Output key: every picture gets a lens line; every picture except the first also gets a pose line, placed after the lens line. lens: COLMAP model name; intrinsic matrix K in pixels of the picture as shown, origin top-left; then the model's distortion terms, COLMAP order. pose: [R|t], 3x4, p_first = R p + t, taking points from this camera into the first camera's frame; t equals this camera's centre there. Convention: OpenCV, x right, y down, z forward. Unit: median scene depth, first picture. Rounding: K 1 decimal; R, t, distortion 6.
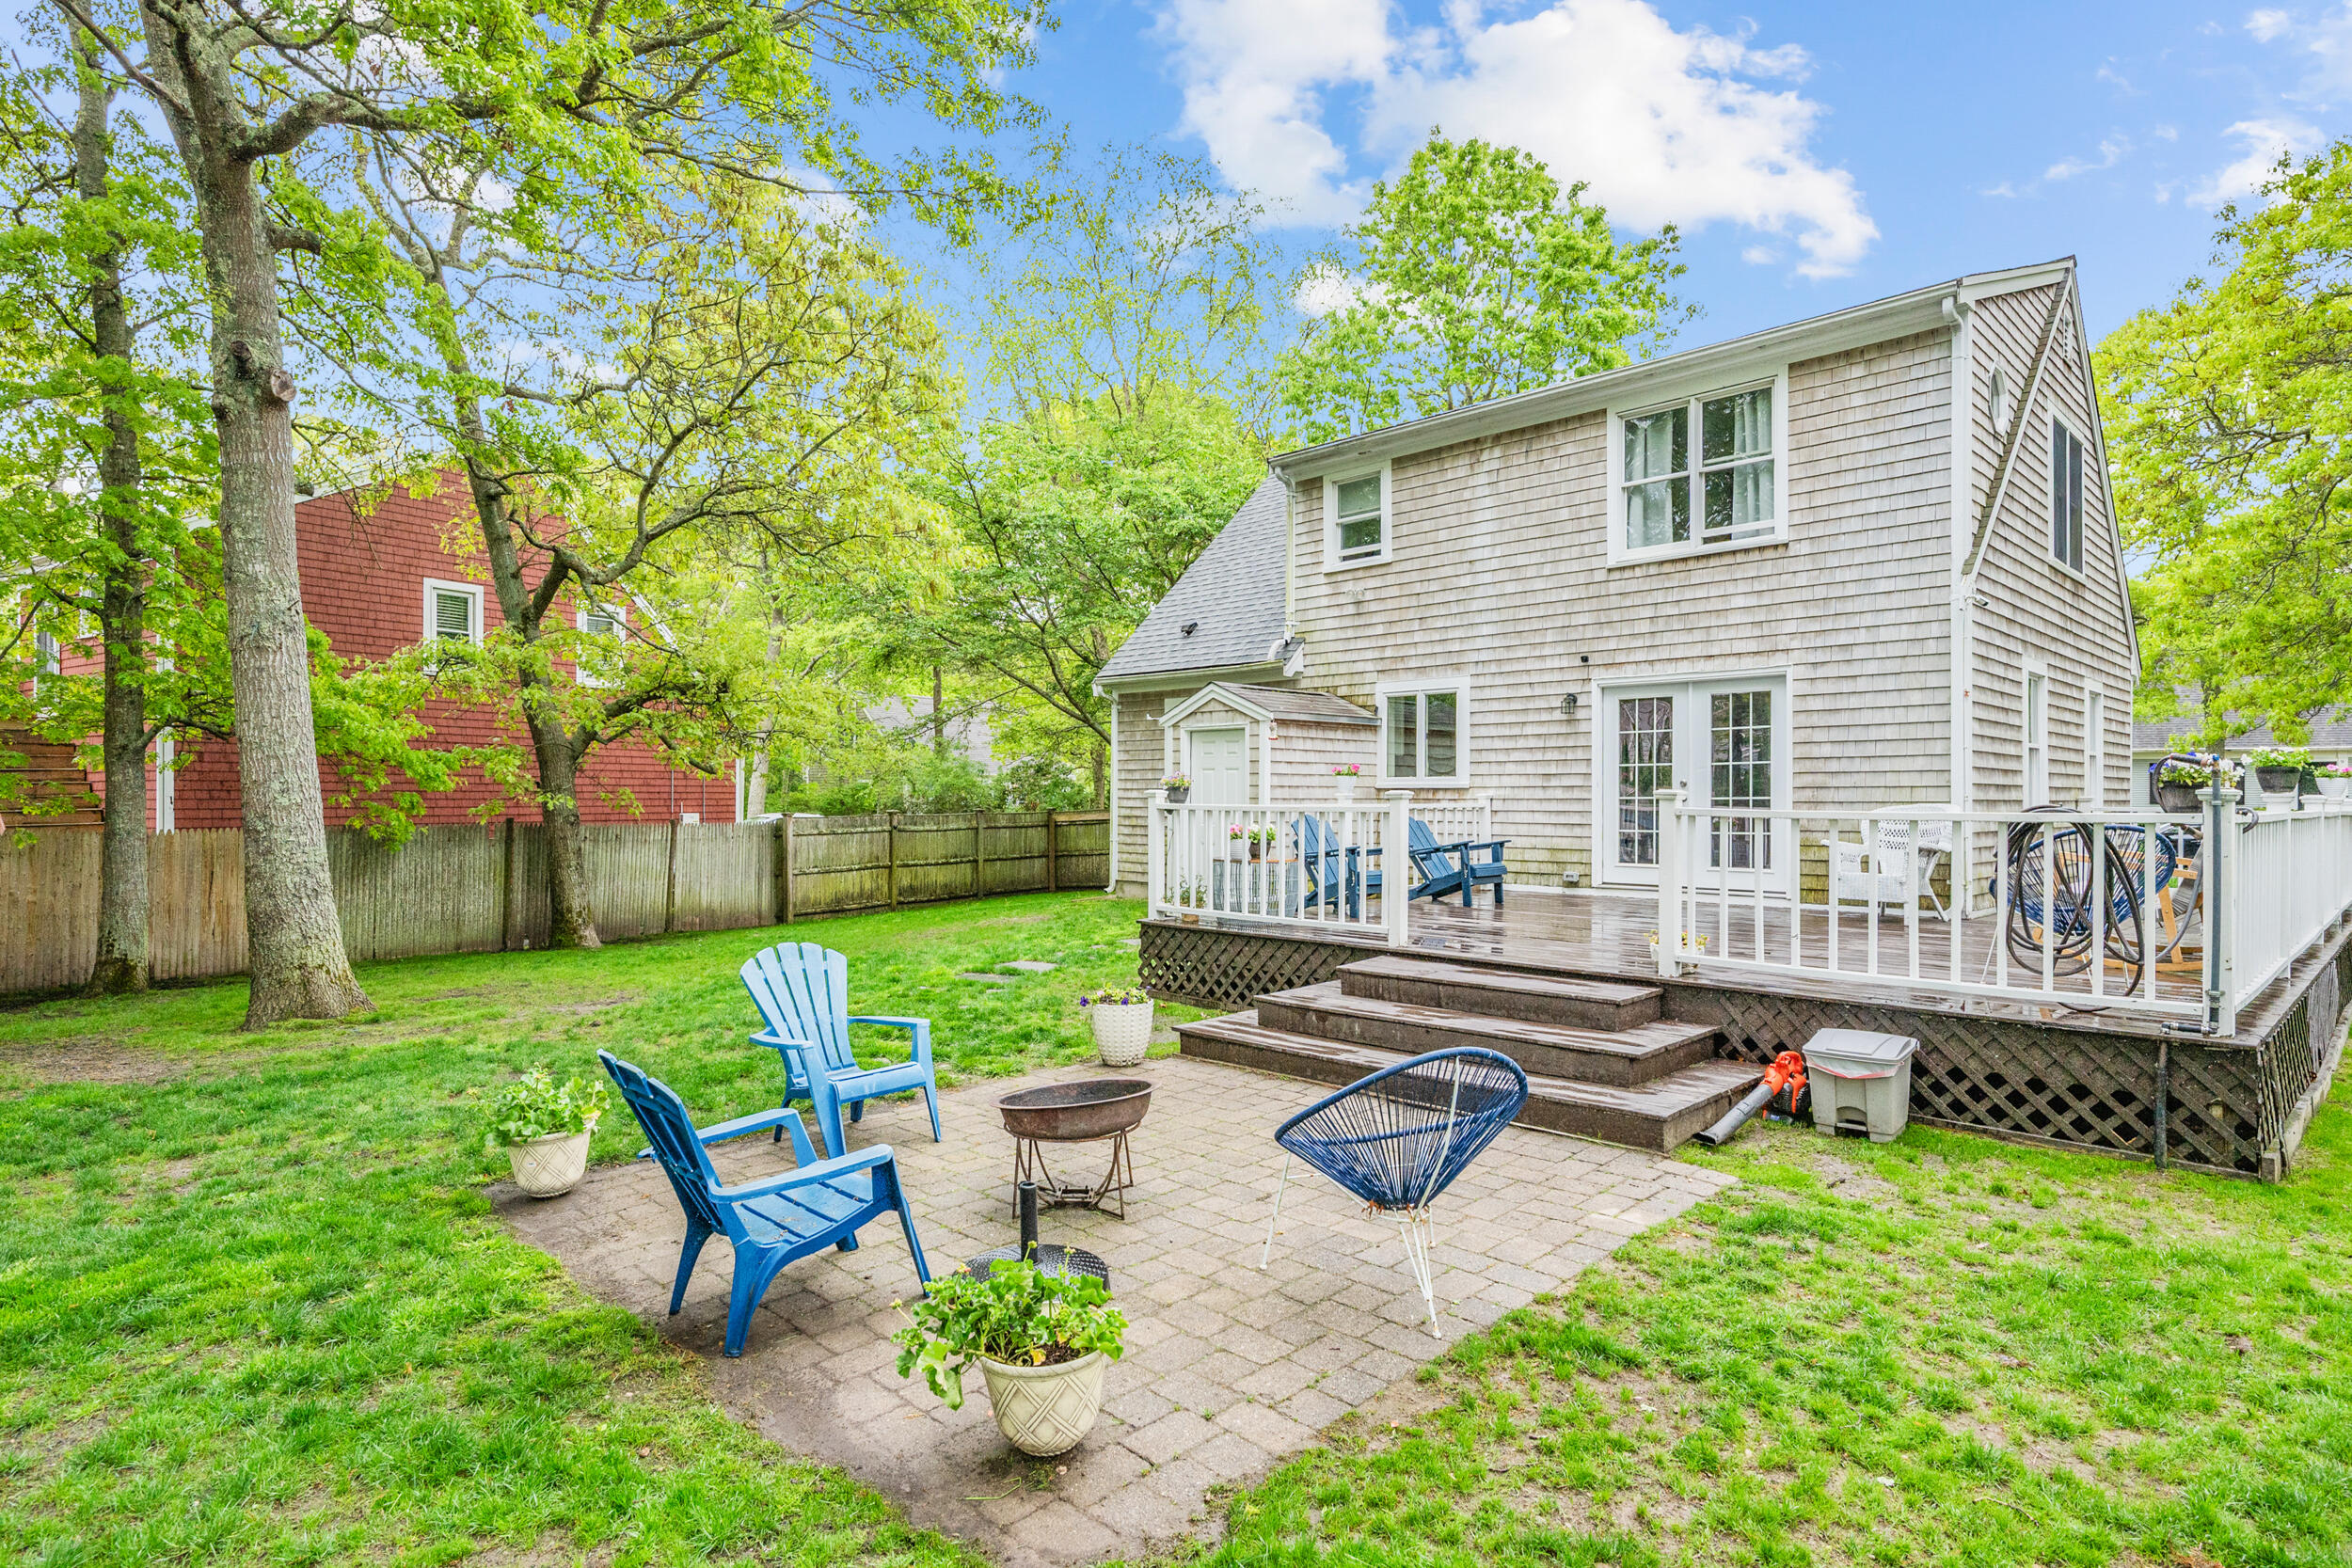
lens RADIAL K [[1228.4, 0, 1196.0], [0, 1228.4, 778.7], [0, 0, 1]] dist [0.000179, 0.001212]
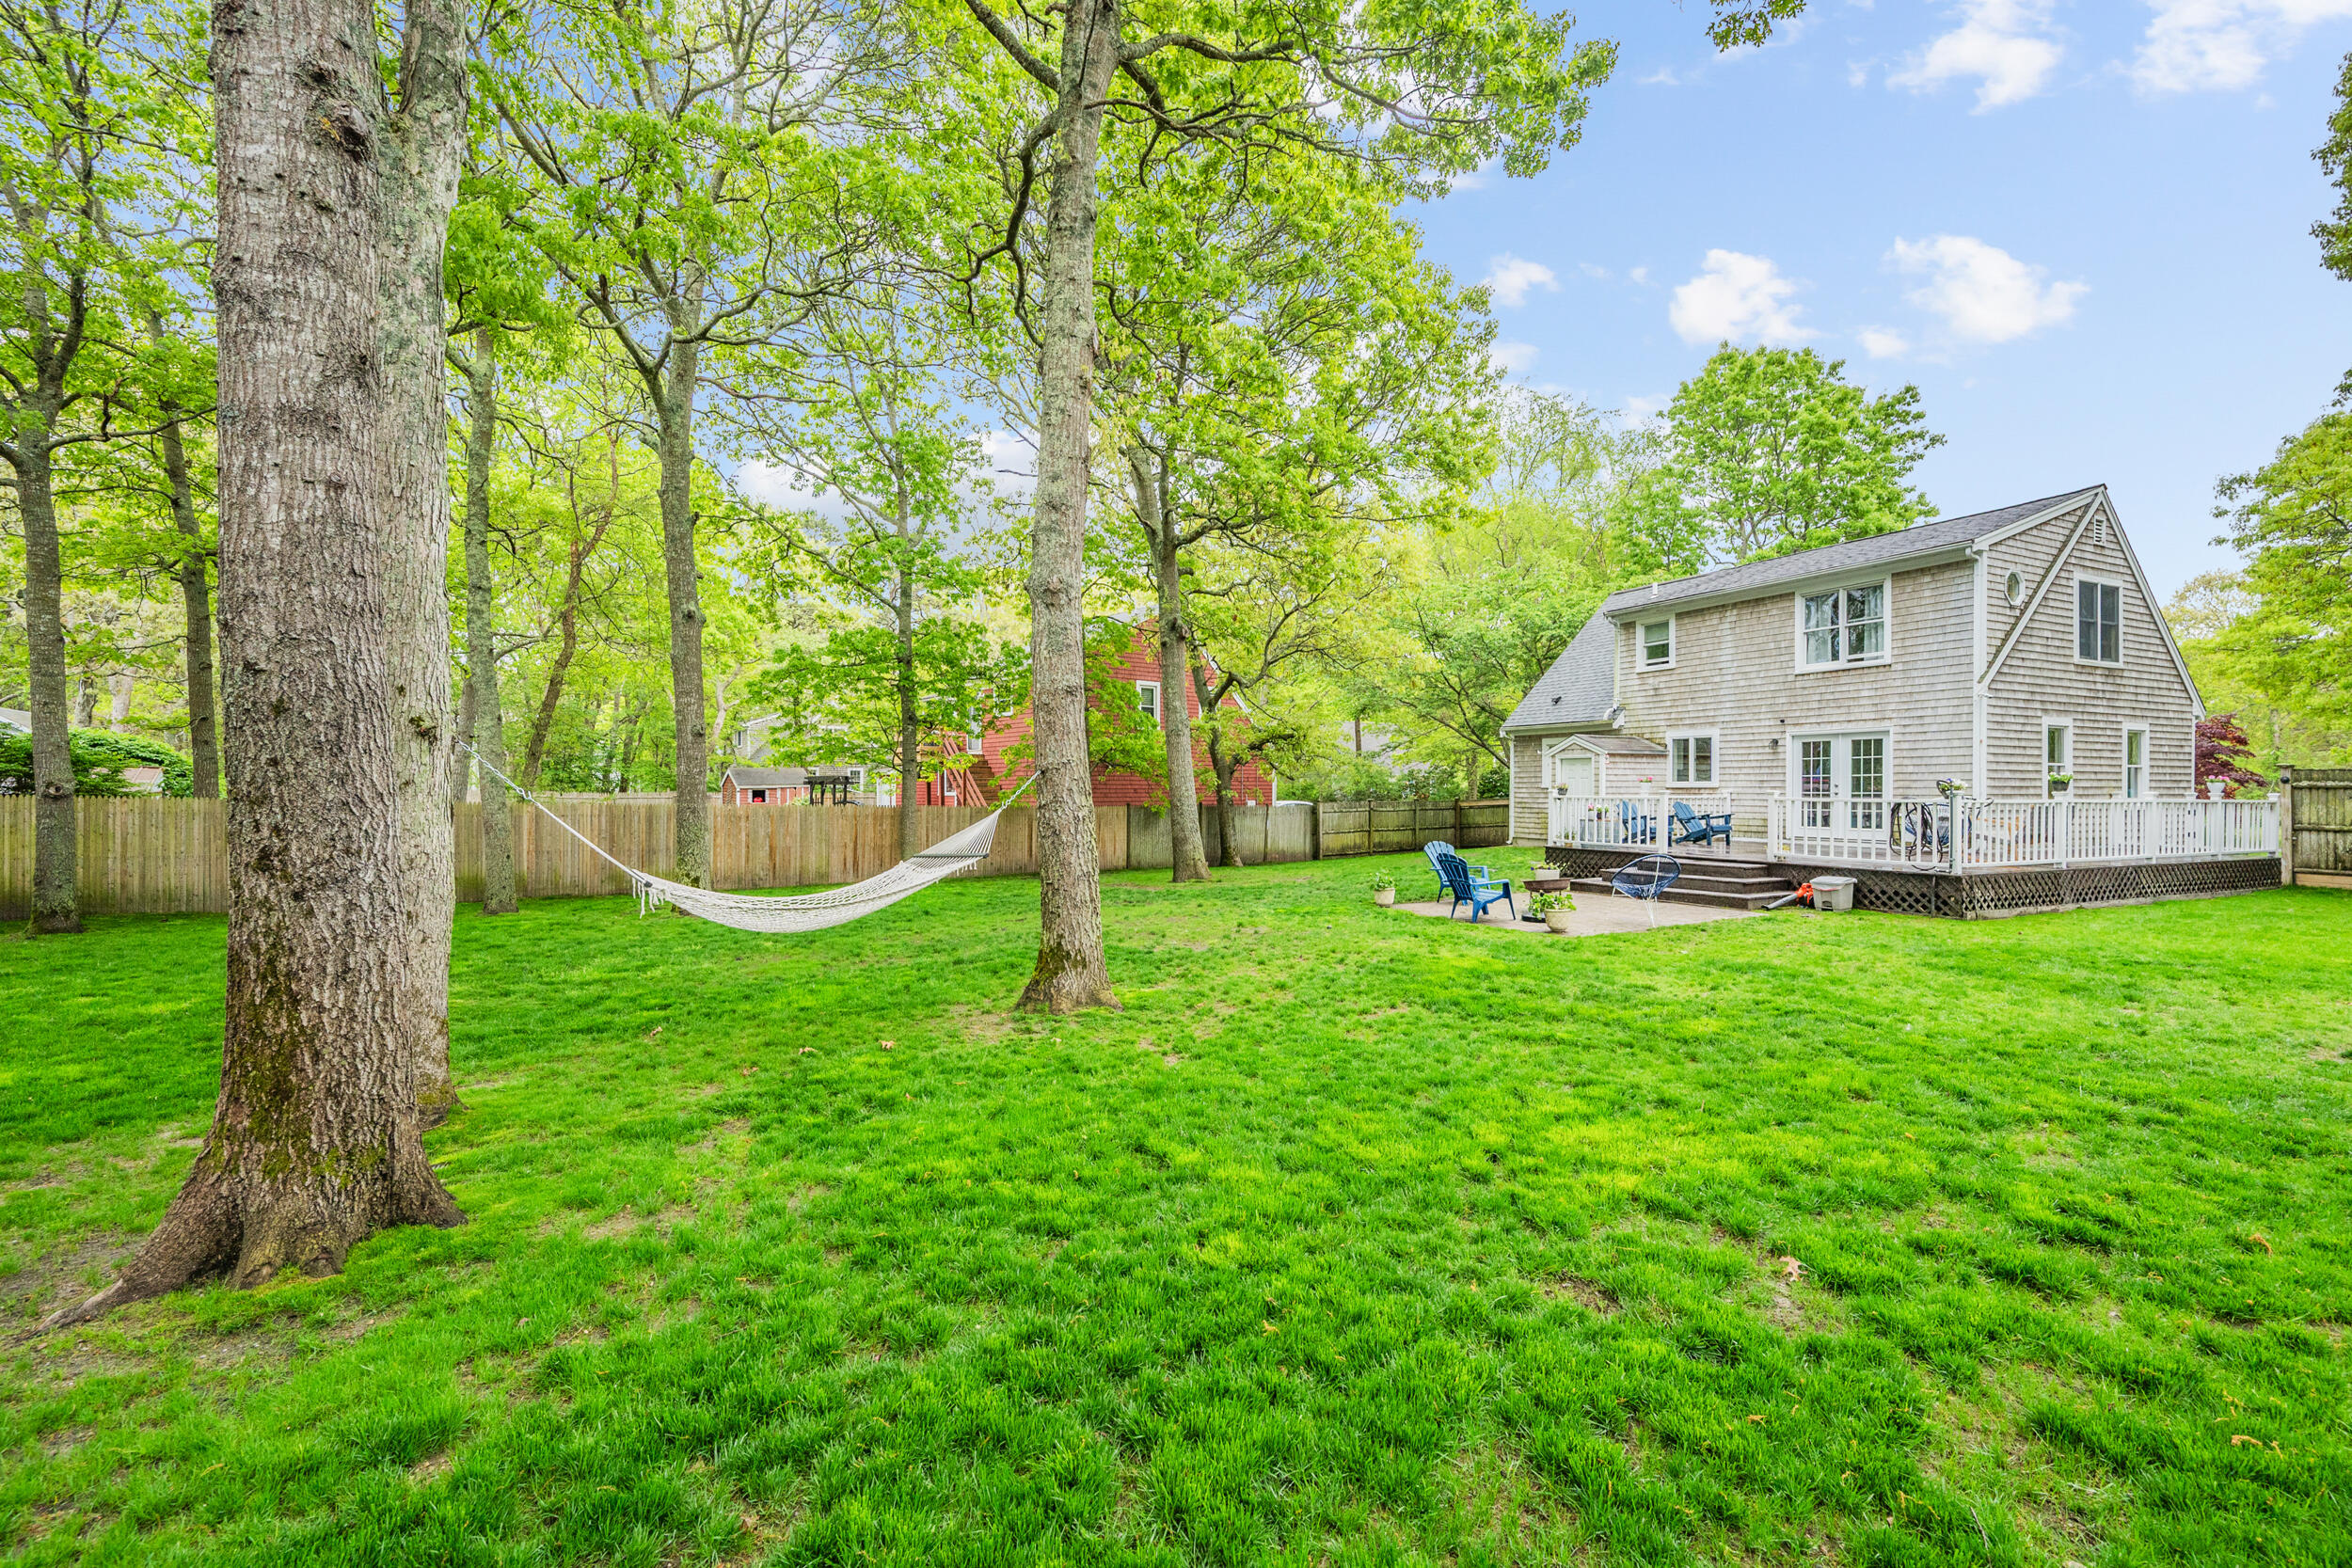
lens RADIAL K [[979.5, 0, 1176.0], [0, 979.5, 784.0], [0, 0, 1]] dist [-0.011138, -0.000064]
pose [[0.940928, -0.003148, -0.338593, -0.064458], [0.006511, 0.999940, 0.008798, -0.018406], [0.338545, -0.010483, 0.940892, -0.787063]]
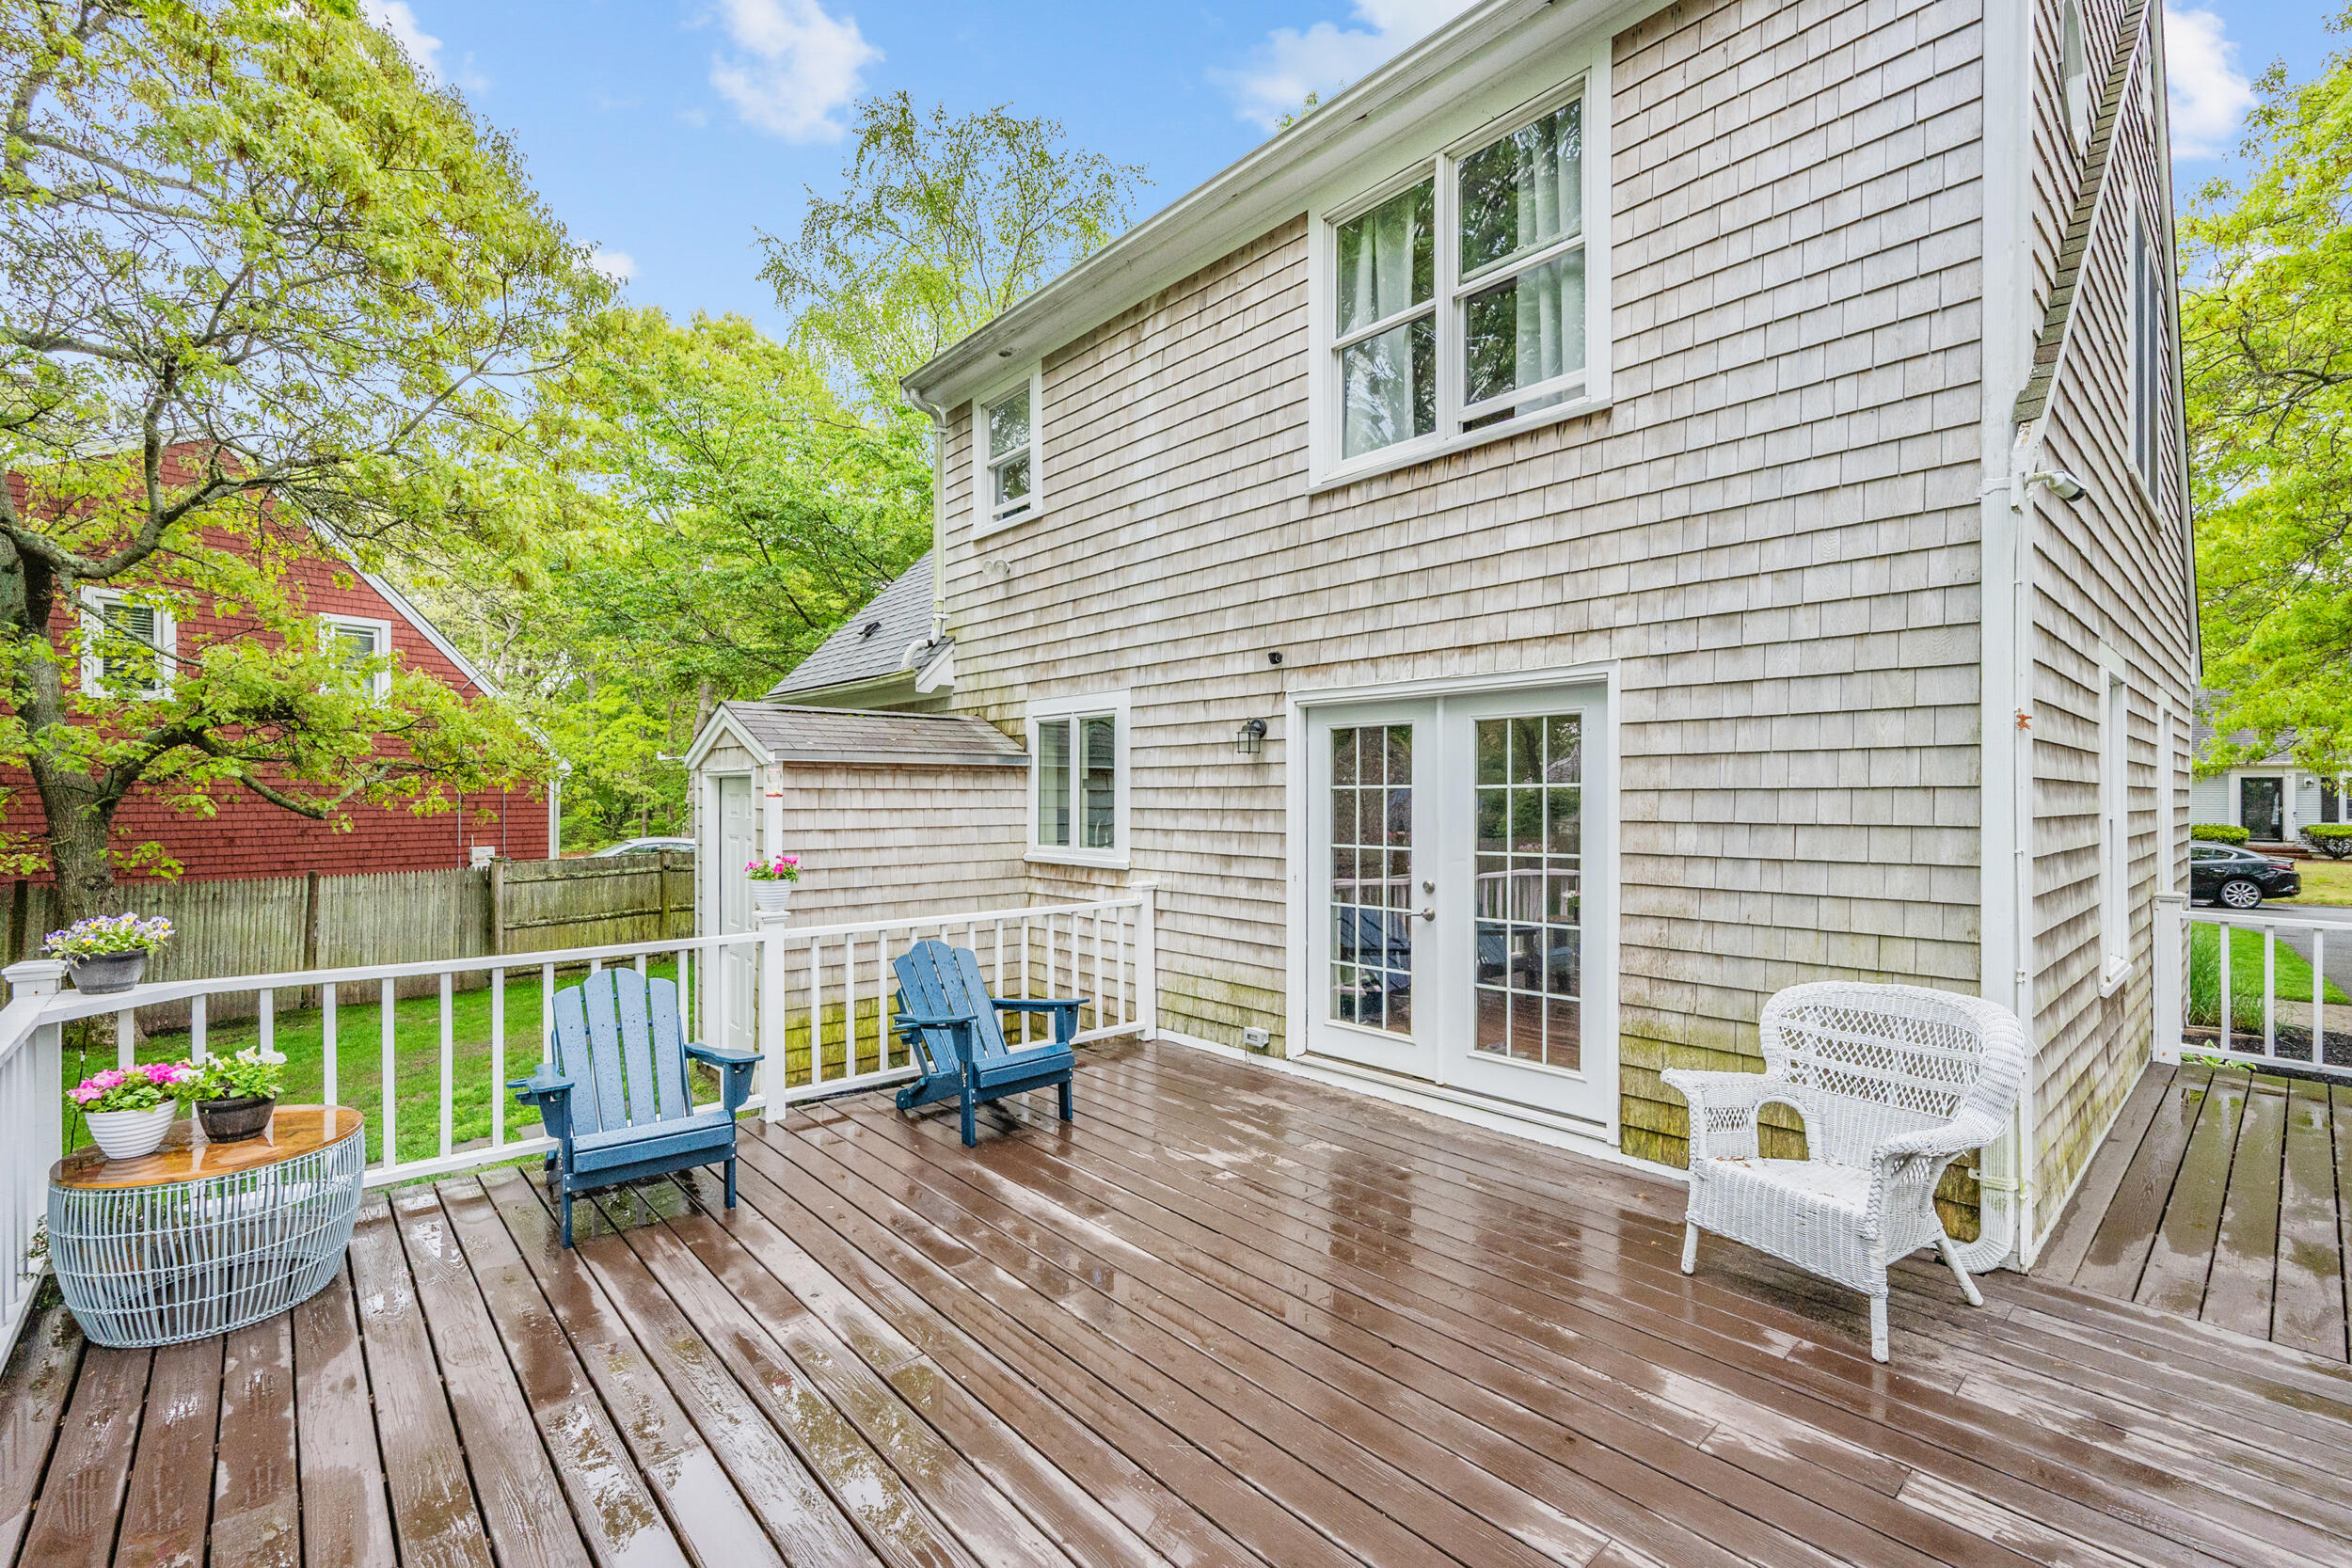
lens RADIAL K [[1018.5, 0, 1176.7], [0, 1018.5, 790.6], [0, 0, 1]] dist [-0.001542, -0.000350]
pose [[0.998347, -0.009202, -0.056739, 0.302280], [0.010204, 0.999797, 0.017399, -0.045234], [0.056567, -0.017949, 0.998237, 0.534019]]
